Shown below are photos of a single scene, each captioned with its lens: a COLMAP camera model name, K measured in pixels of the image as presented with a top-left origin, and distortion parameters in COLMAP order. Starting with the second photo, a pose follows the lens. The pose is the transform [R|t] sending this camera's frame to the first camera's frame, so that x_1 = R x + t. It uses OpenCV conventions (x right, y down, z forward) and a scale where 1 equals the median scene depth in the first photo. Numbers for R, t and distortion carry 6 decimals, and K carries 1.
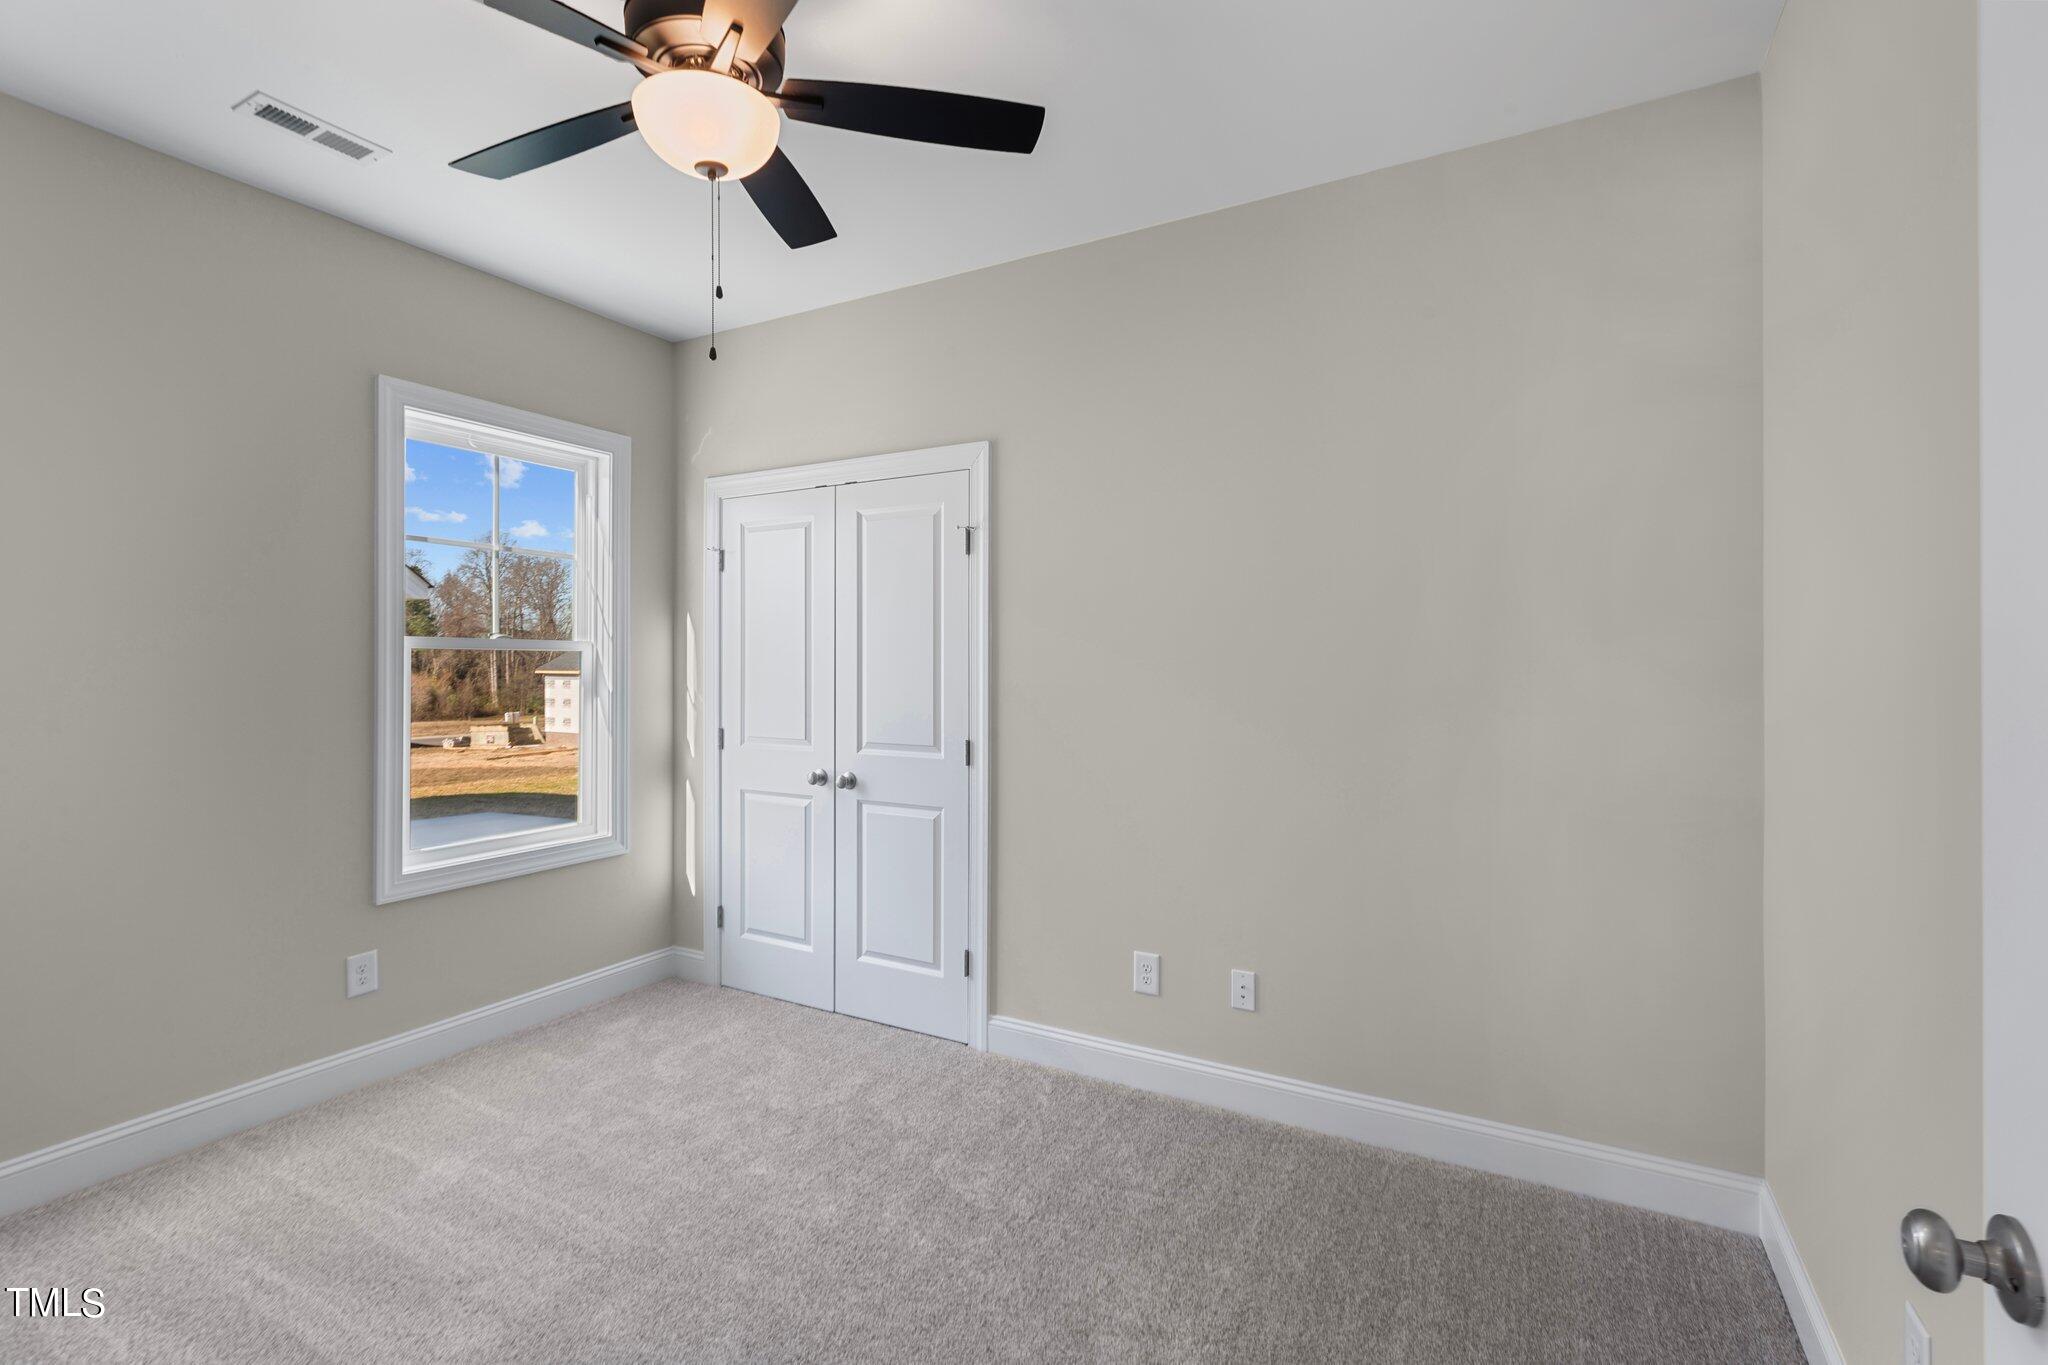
lens RADIAL K [[928.8, 0, 1032.5], [0, 928.8, 664.5], [0, 0, 1]] dist [-0.001119, -0.000111]
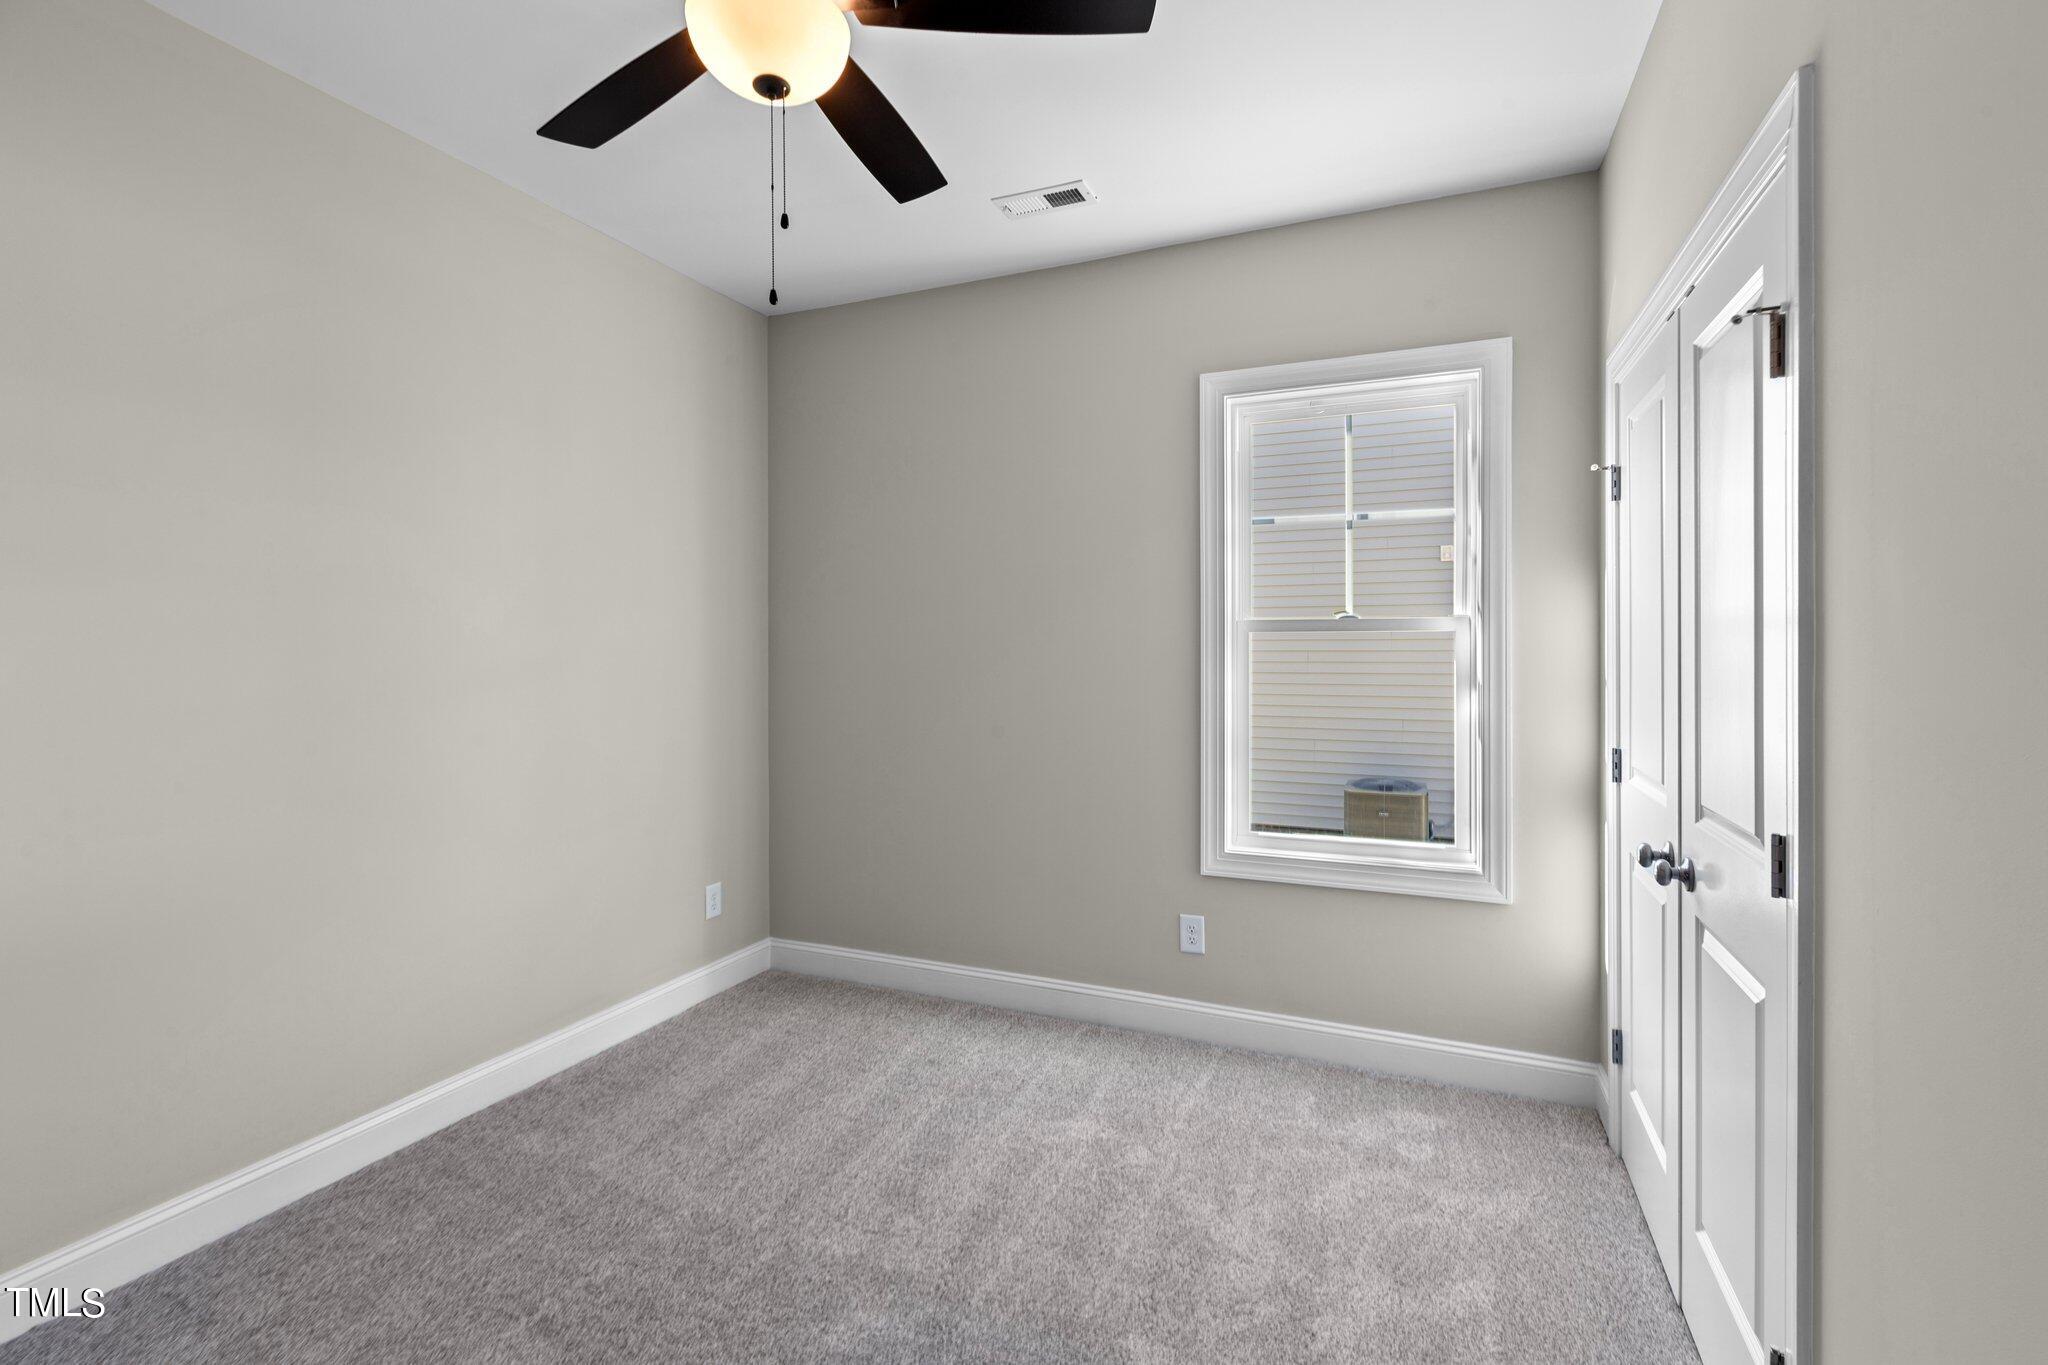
lens RADIAL K [[928.8, 0, 994.2], [0, 928.8, 648.1], [0, 0, 1]] dist [-0.001119, -0.000111]
pose [[0.082882, -0.000130, -0.996559, 0.332256], [-0.001623, 0.999999, -0.000266, 0.001699], [0.996558, 0.001639, 0.082882, 0.675402]]
